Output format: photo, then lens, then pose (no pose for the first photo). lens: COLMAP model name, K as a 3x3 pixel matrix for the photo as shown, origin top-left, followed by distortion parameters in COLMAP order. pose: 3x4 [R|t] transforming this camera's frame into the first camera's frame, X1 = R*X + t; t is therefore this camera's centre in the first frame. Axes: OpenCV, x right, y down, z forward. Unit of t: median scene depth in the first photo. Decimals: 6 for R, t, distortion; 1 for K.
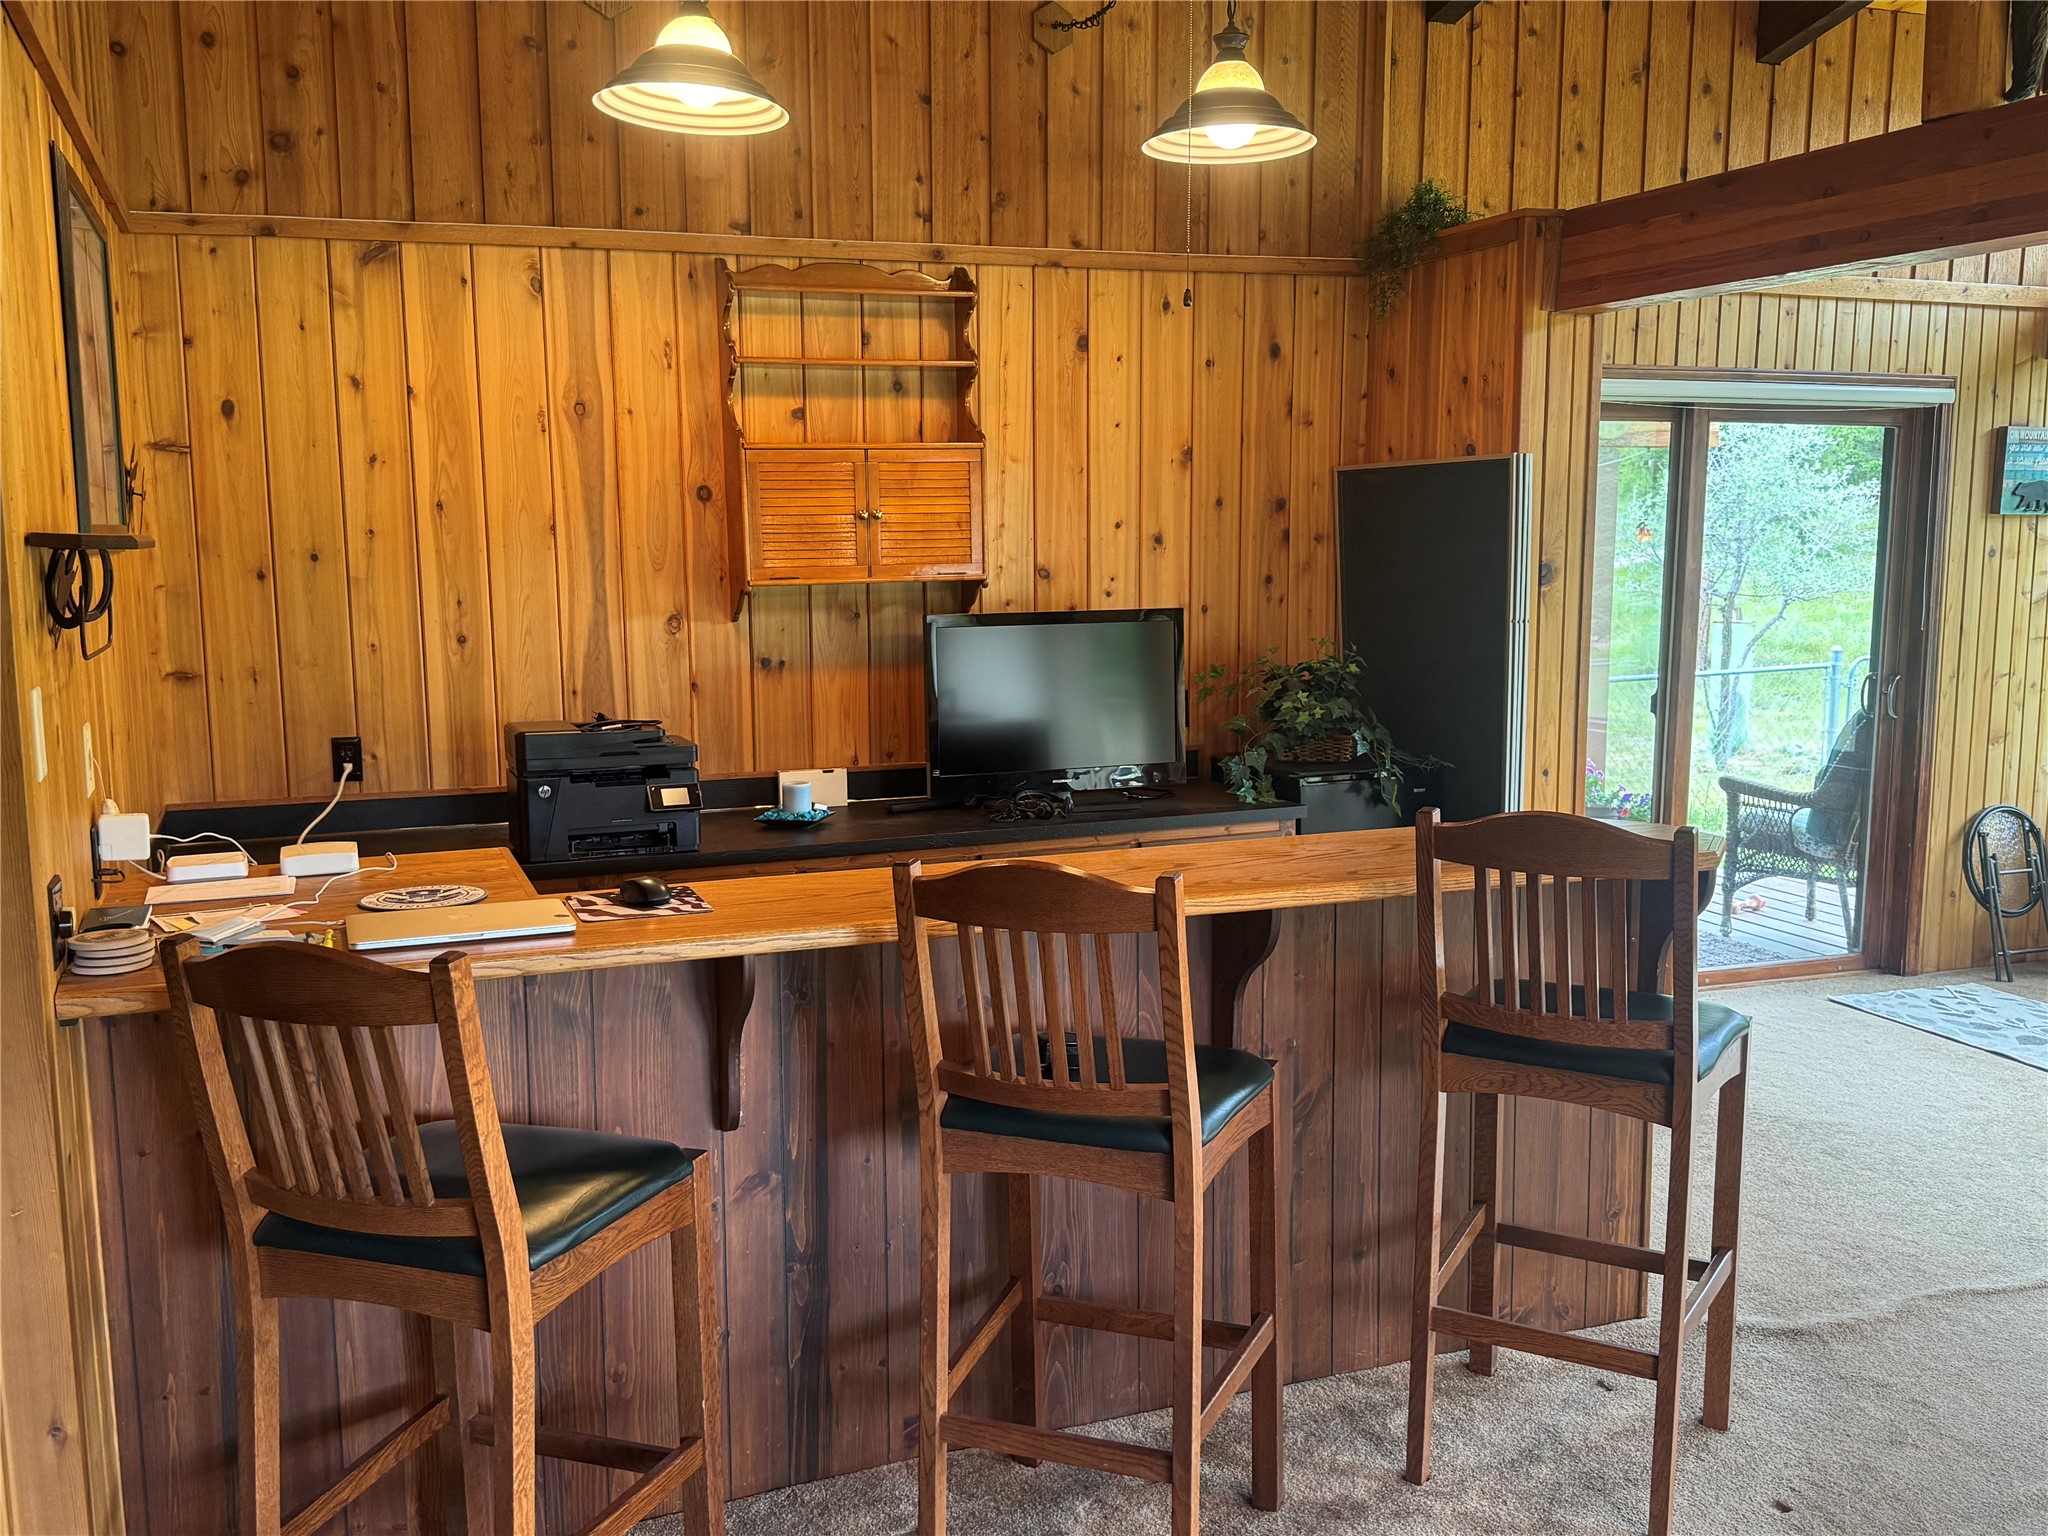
lens RADIAL K [[1822.5, 0, 1017.3], [0, 1822.5, 776.5], [0, 0, 1]] dist [0.082730, -0.058034]
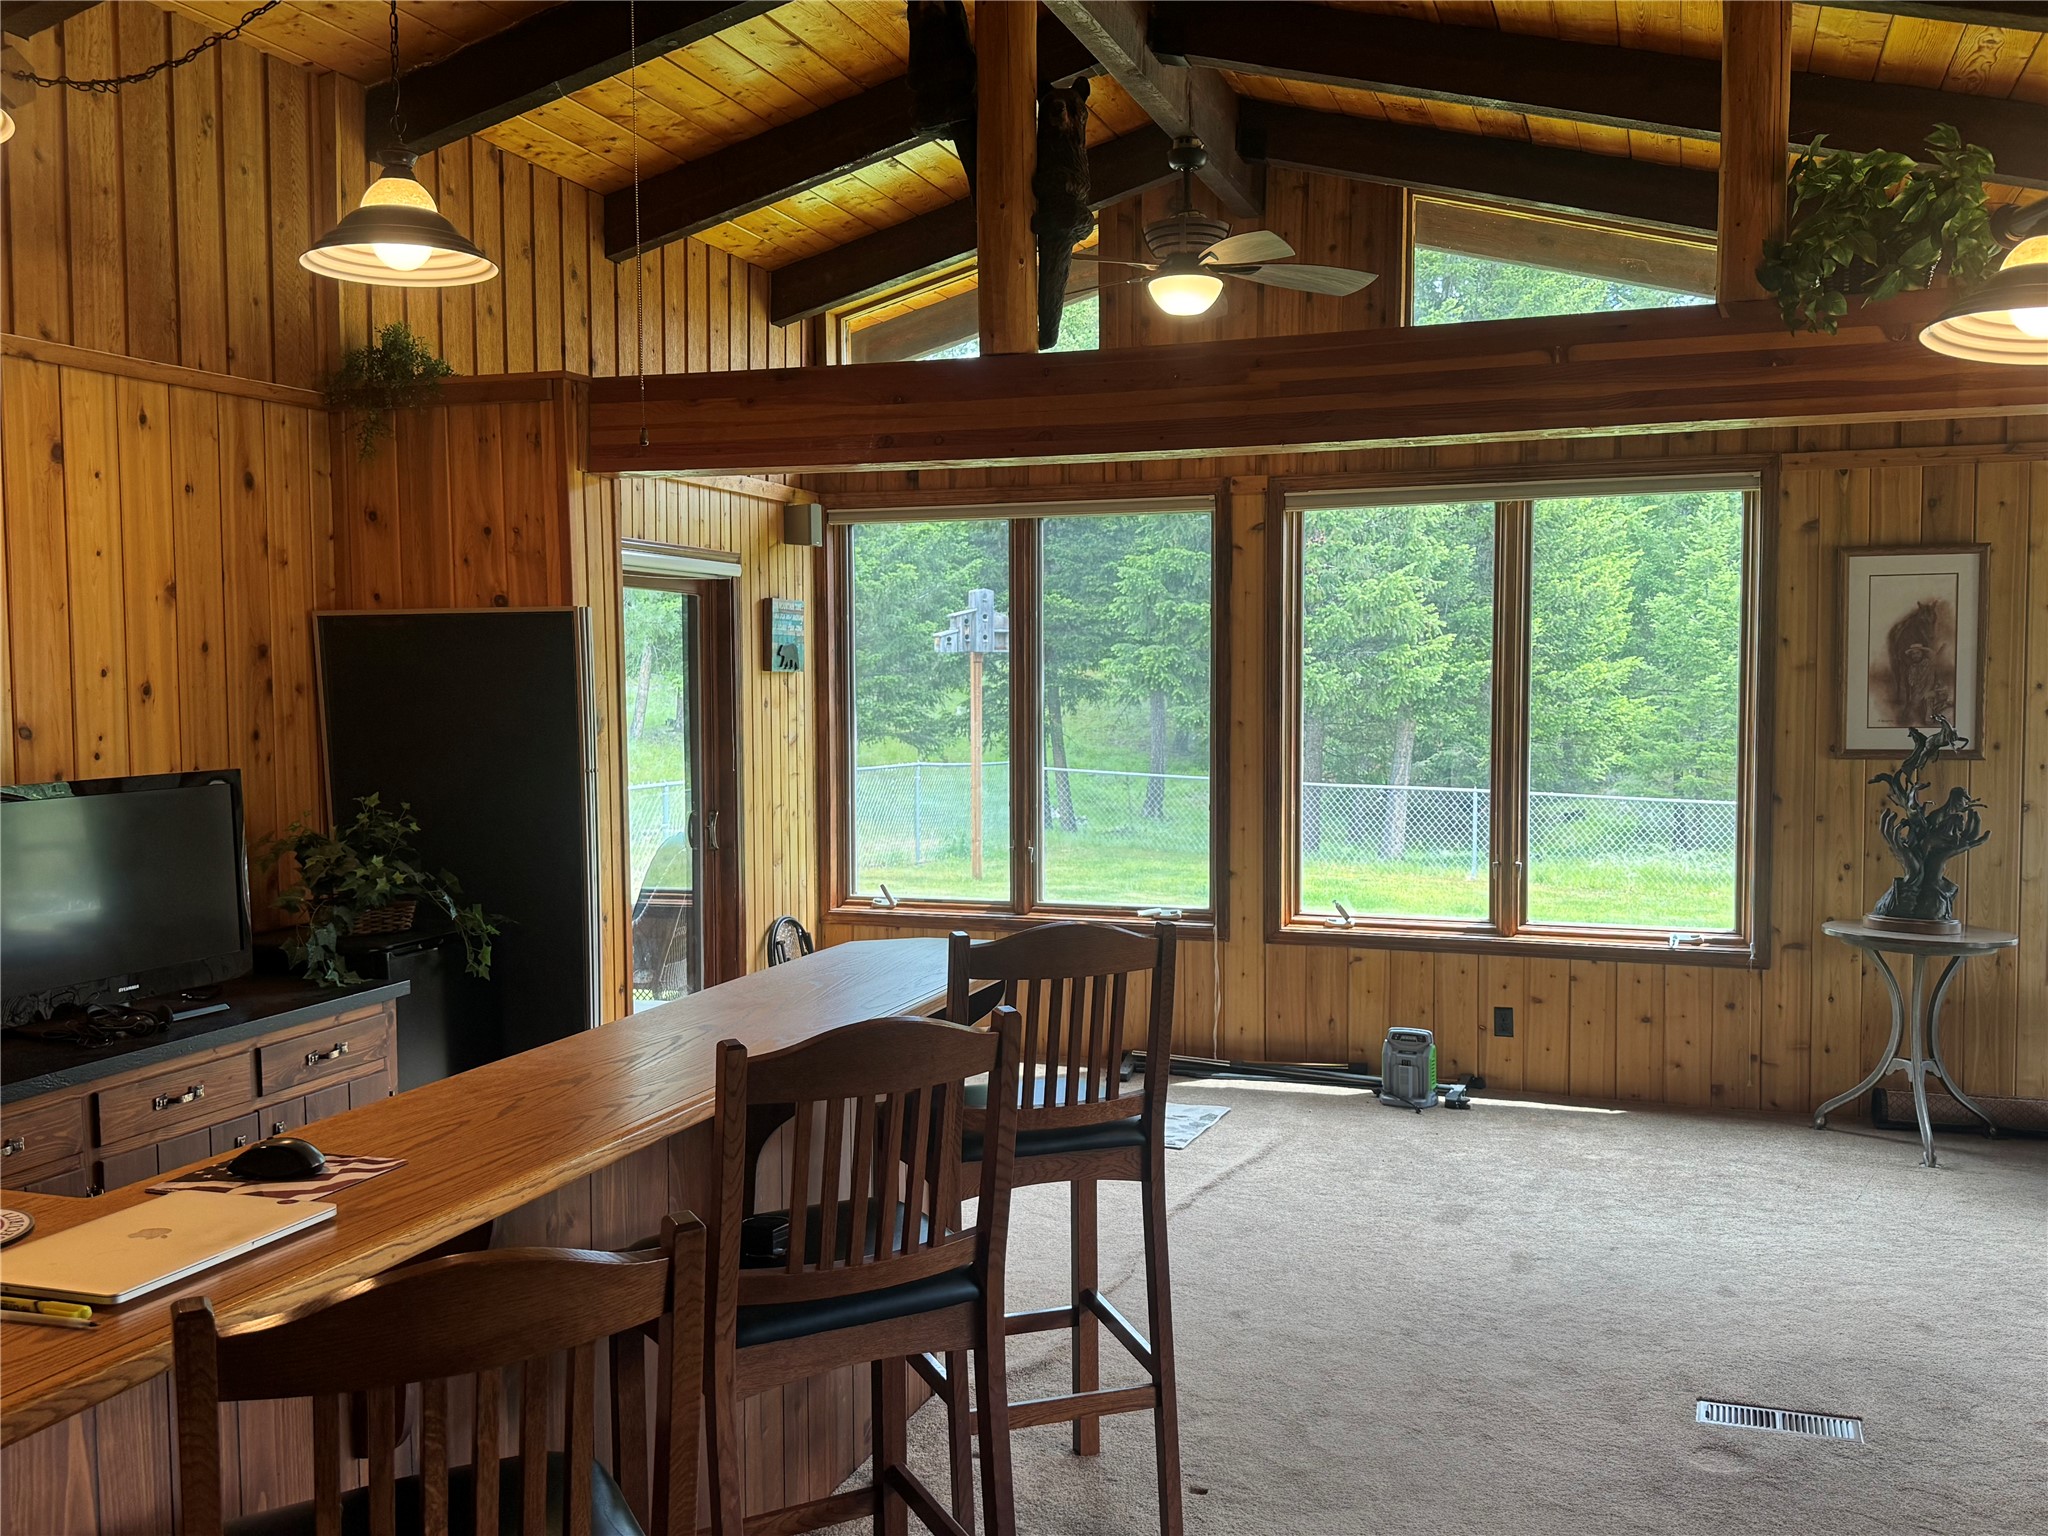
lens RADIAL K [[1868.2, 0, 1026.6], [0, 1868.2, 764.2], [0, 0, 1]] dist [-0.009871, 0.000000]
pose [[0.639638, -0.032455, 0.767991, -0.325932], [0.101313, 0.993952, -0.042377, -0.018904], [-0.761970, 0.104913, 0.639058, 0.149276]]
